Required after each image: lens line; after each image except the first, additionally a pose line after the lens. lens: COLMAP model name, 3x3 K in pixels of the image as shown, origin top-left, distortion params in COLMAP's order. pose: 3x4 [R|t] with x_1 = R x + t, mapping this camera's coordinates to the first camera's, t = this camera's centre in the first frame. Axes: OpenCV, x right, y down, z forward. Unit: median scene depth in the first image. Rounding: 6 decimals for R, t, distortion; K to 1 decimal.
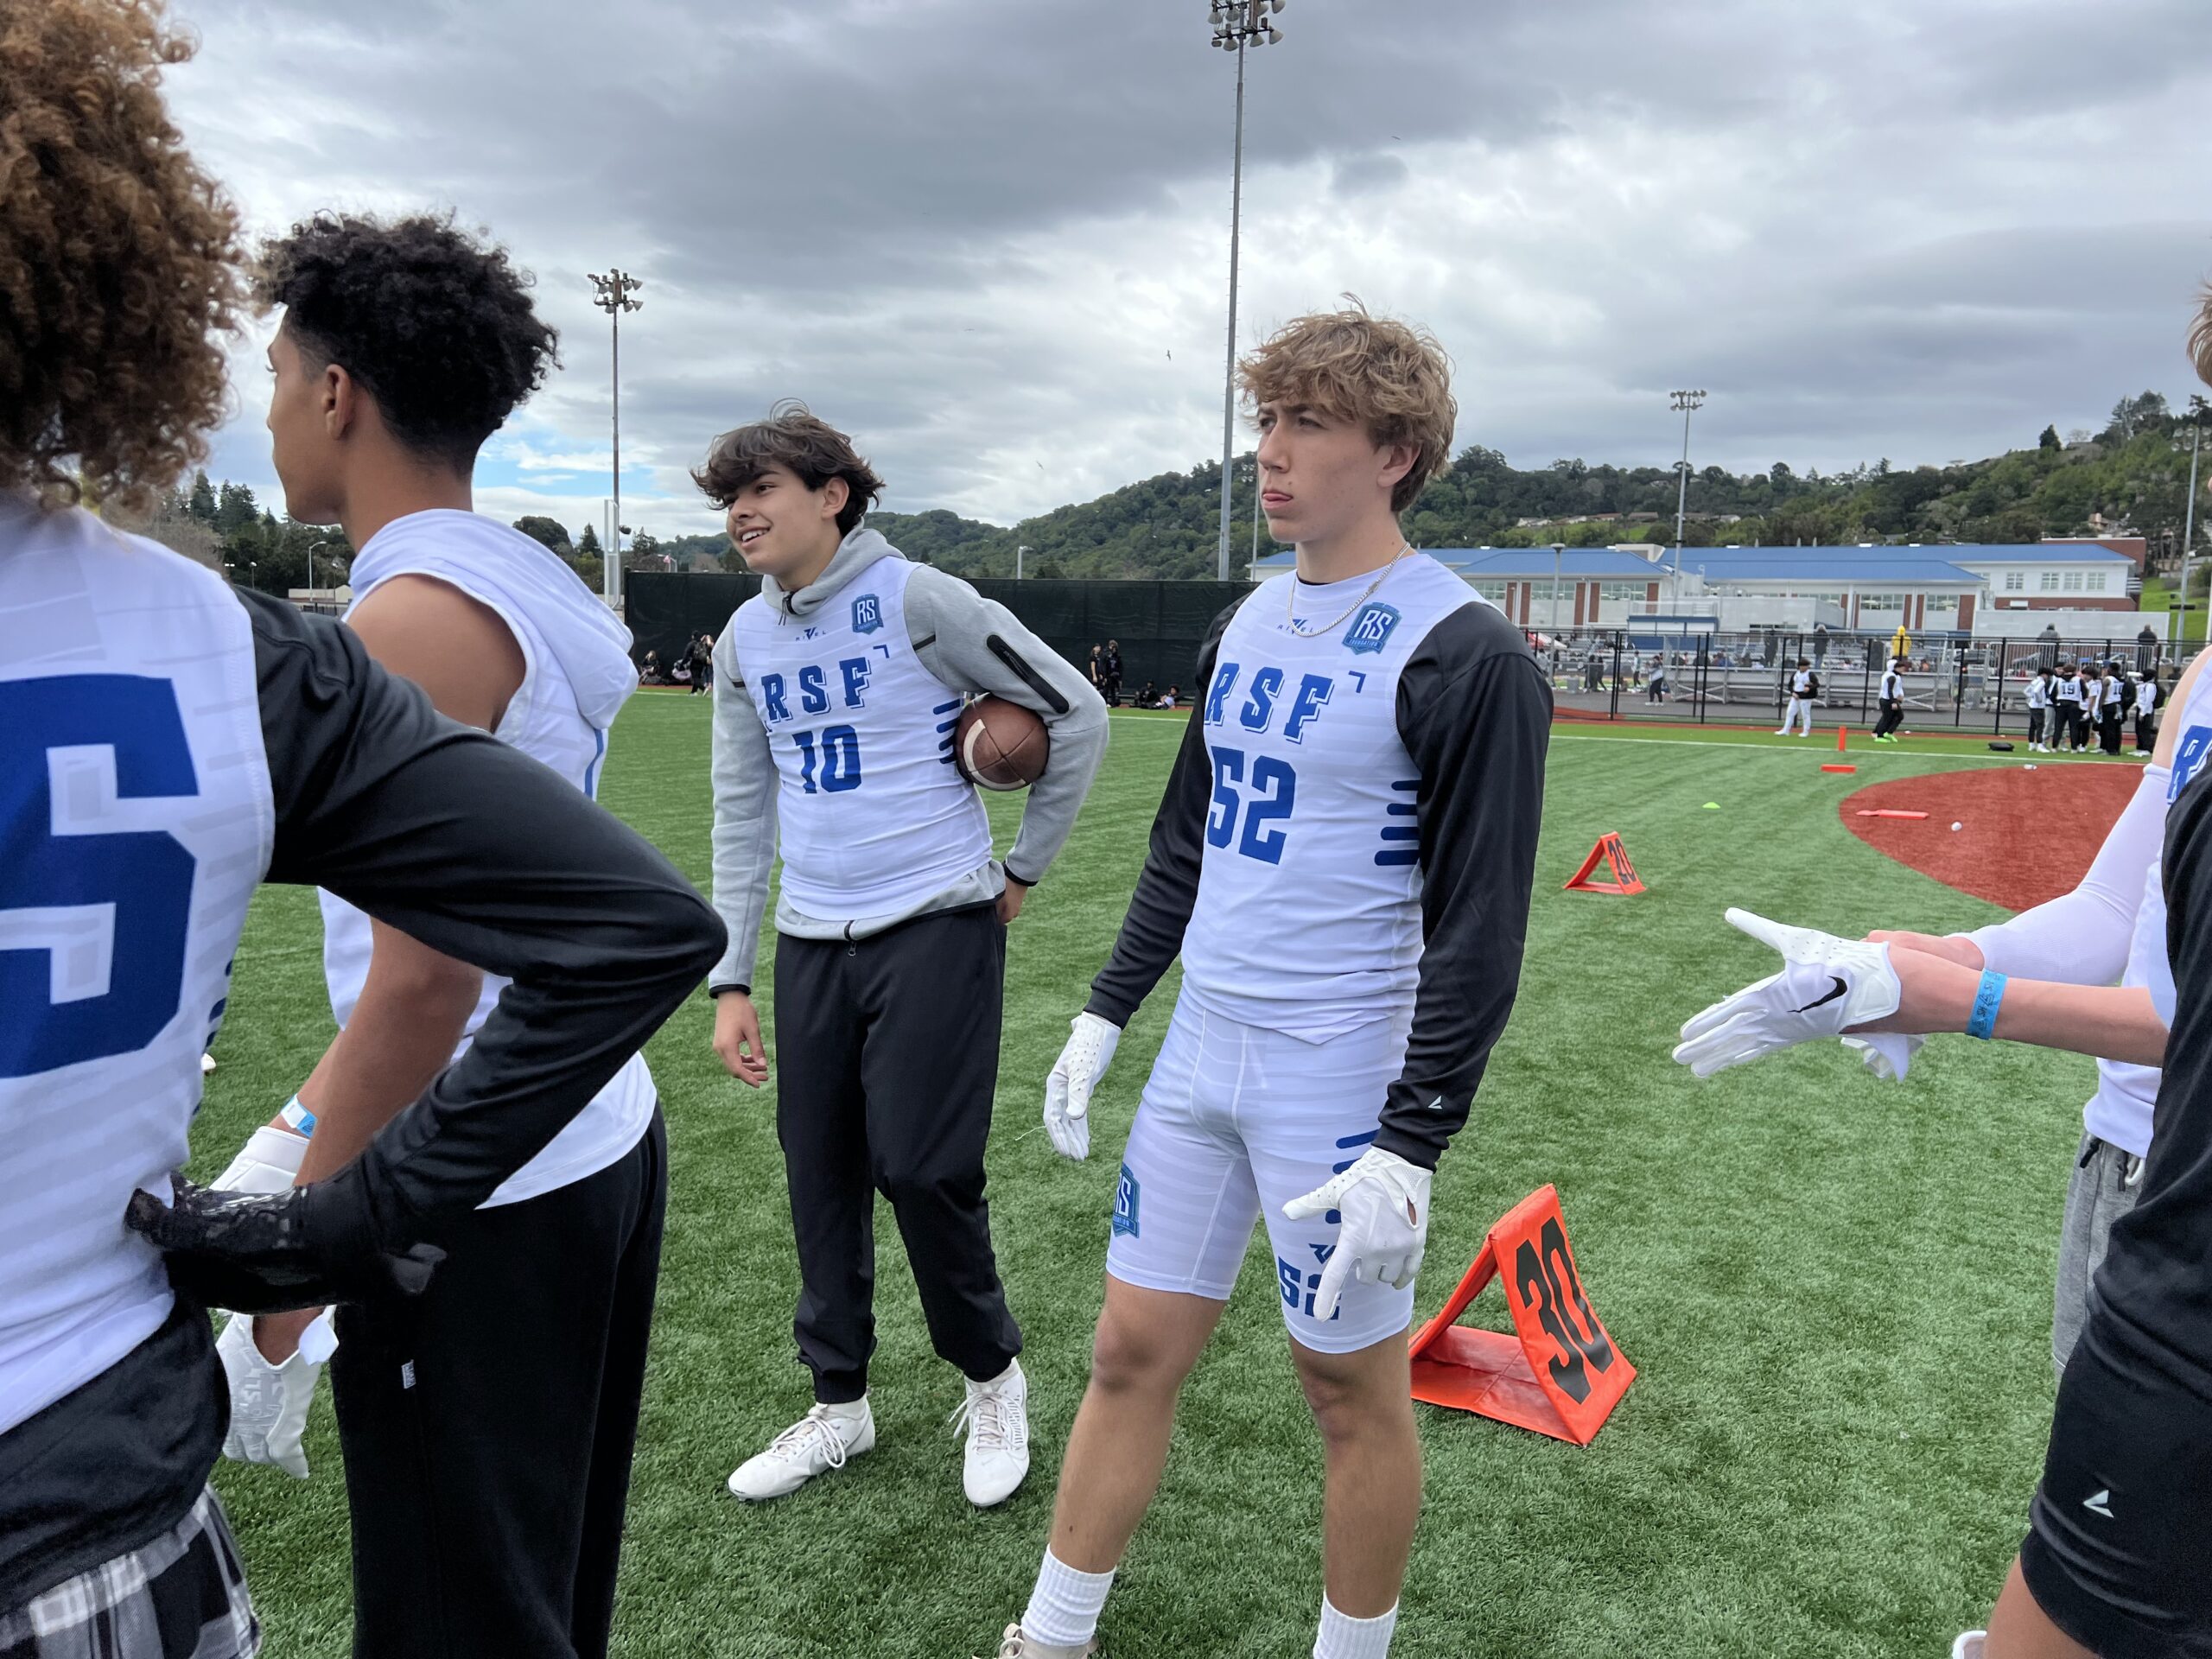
lens RADIAL K [[1650.9, 0, 1106.0], [0, 1650.9, 829.5], [0, 0, 1]] dist [0.040694, -0.057638]
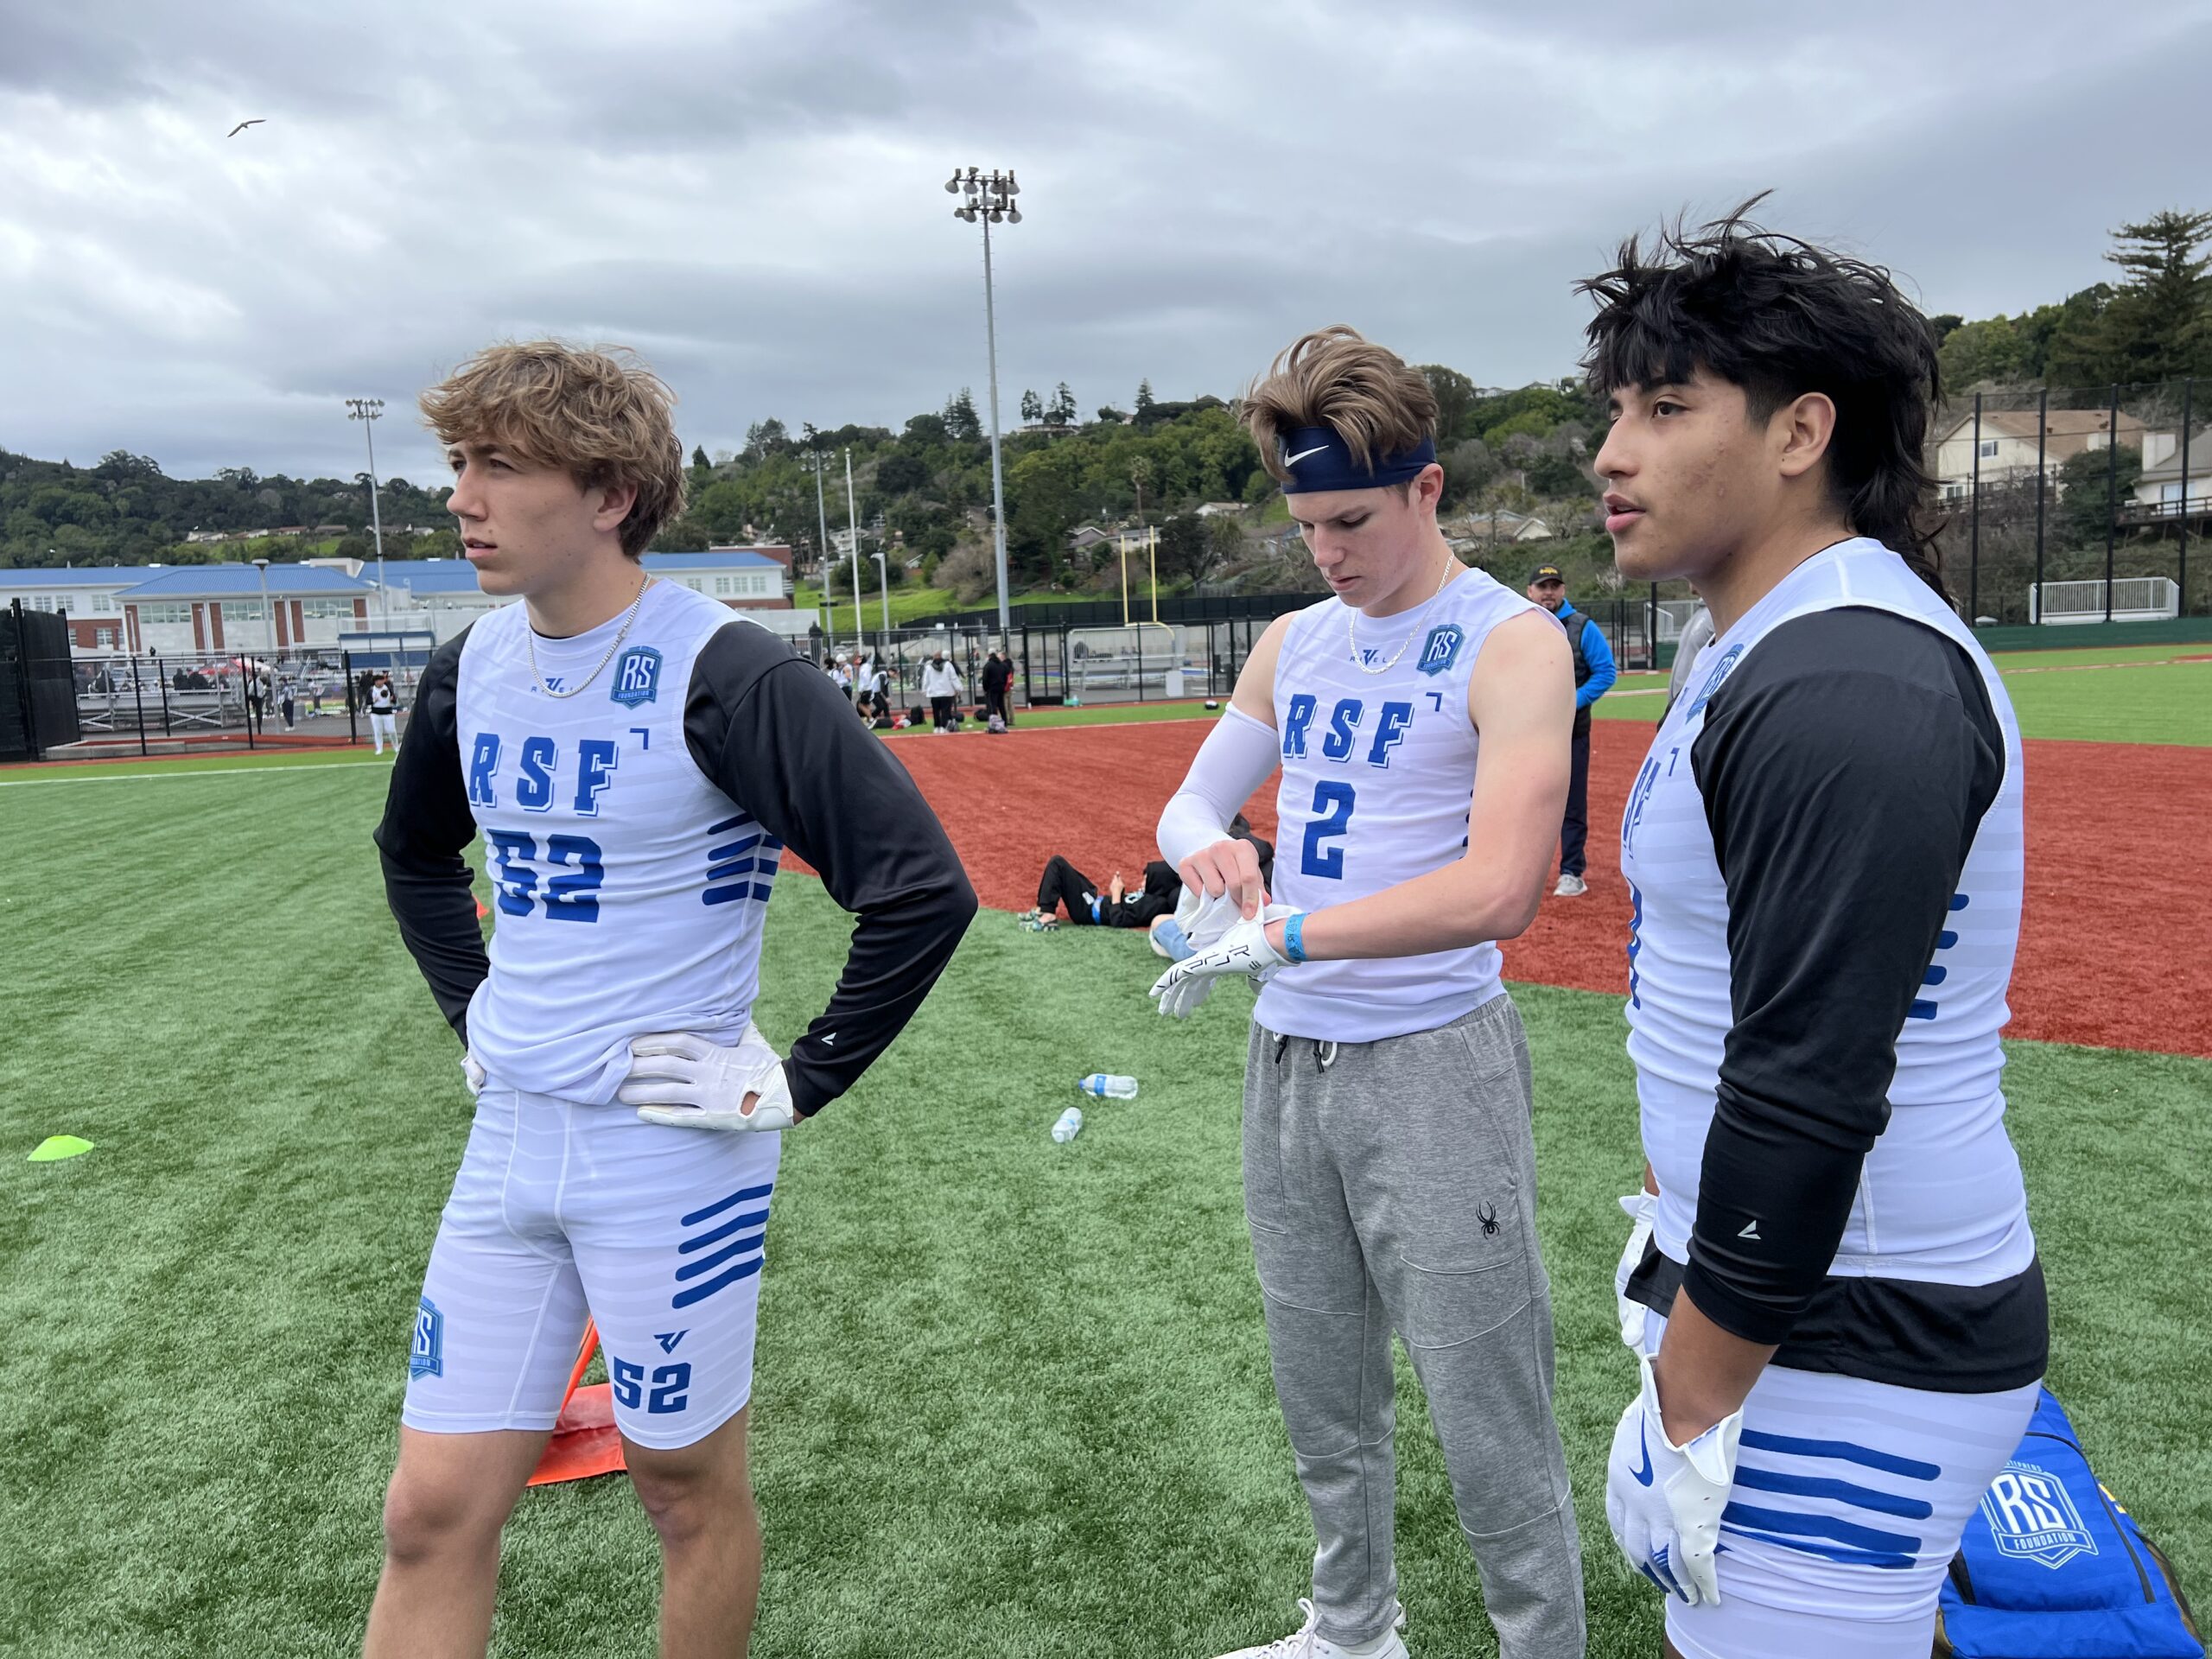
lens RADIAL K [[1650.9, 0, 1106.0], [0, 1650.9, 829.5], [0, 0, 1]] dist [0.040694, -0.057638]
pose [[0.733285, -0.130139, 0.667351, -0.284918], [0.134844, 0.989851, 0.044863, -0.034000], [-0.666416, 0.057091, 0.743391, 0.143045]]
